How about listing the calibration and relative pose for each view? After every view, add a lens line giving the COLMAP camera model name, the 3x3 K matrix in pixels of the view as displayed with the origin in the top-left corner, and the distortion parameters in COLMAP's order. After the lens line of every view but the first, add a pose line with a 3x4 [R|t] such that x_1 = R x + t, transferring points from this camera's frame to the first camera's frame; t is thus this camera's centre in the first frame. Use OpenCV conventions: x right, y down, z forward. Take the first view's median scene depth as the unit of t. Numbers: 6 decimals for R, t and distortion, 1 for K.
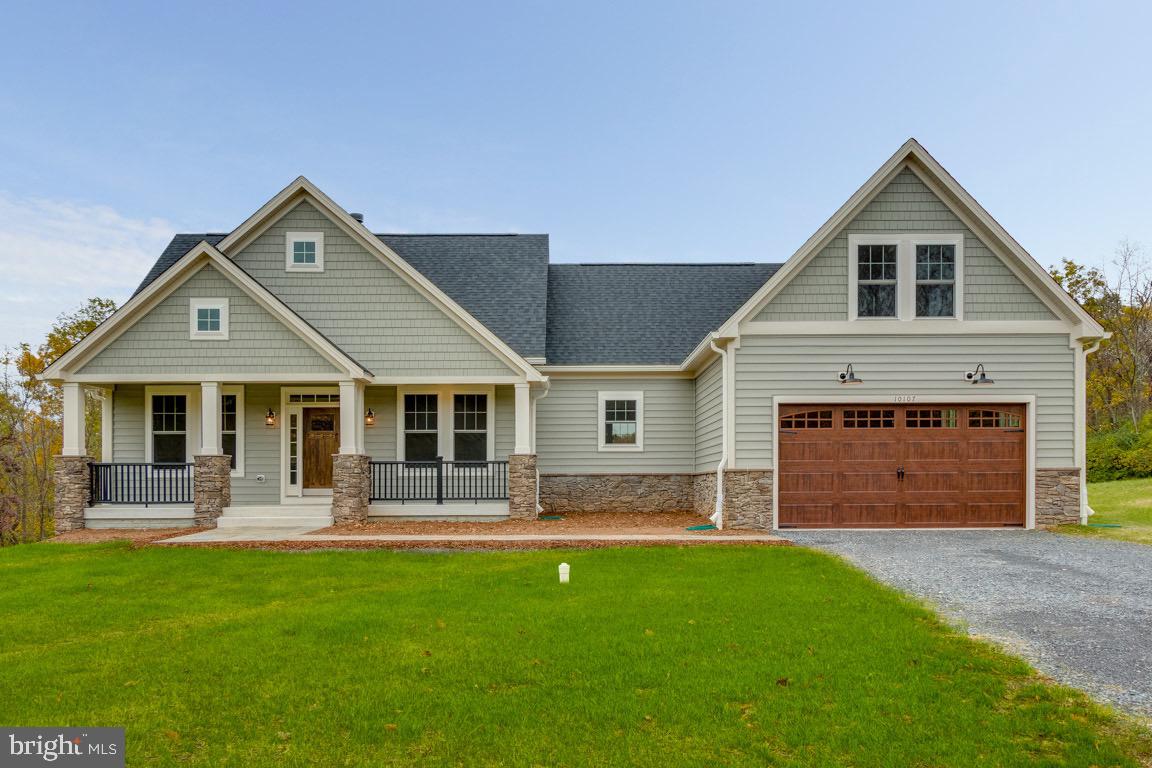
lens RADIAL K [[962.8, 0, 576.0], [0, 962.8, 457.1], [0, 0, 1]] dist [0.001772, 0.001207]
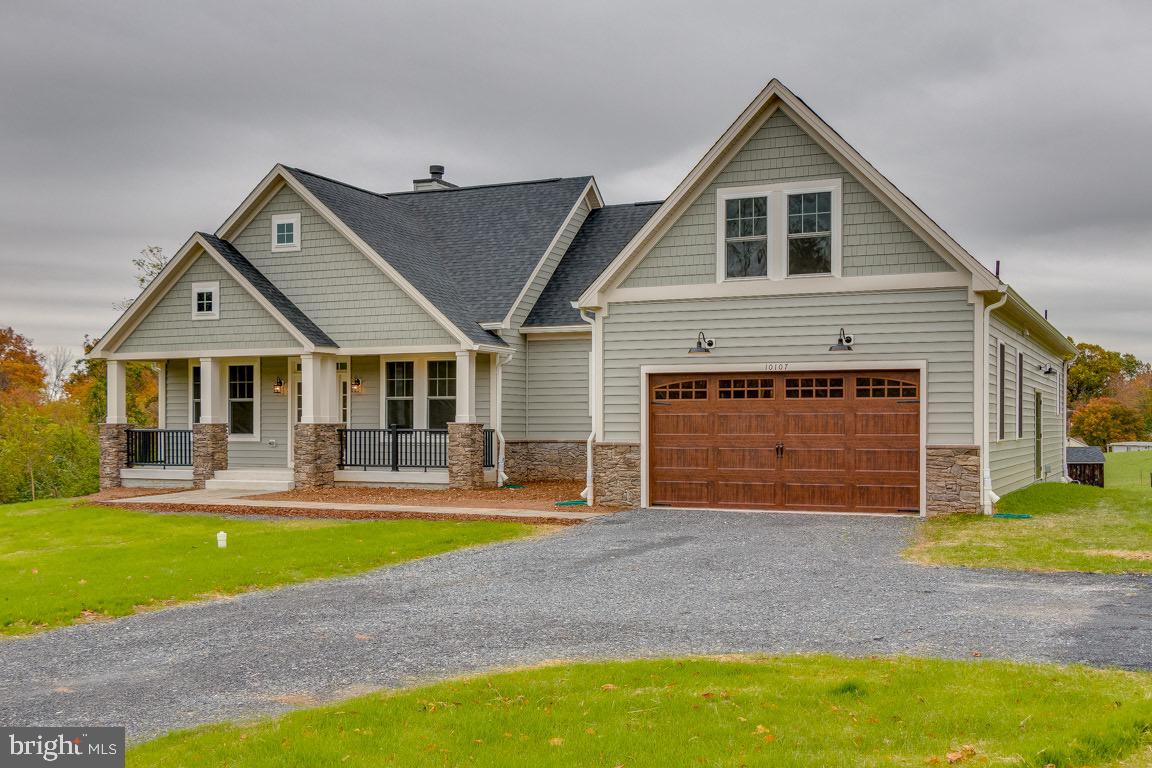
lens RADIAL K [[1314.0, 0, 576.0], [0, 1314.0, 384.0], [0, 0, 1]] dist [0.008892, 0.000394]
pose [[0.897581, -0.008277, -0.440772, 0.707543], [0.008862, 0.999960, -0.000731, -0.044776], [0.440760, -0.003250, 0.897619, -0.184682]]
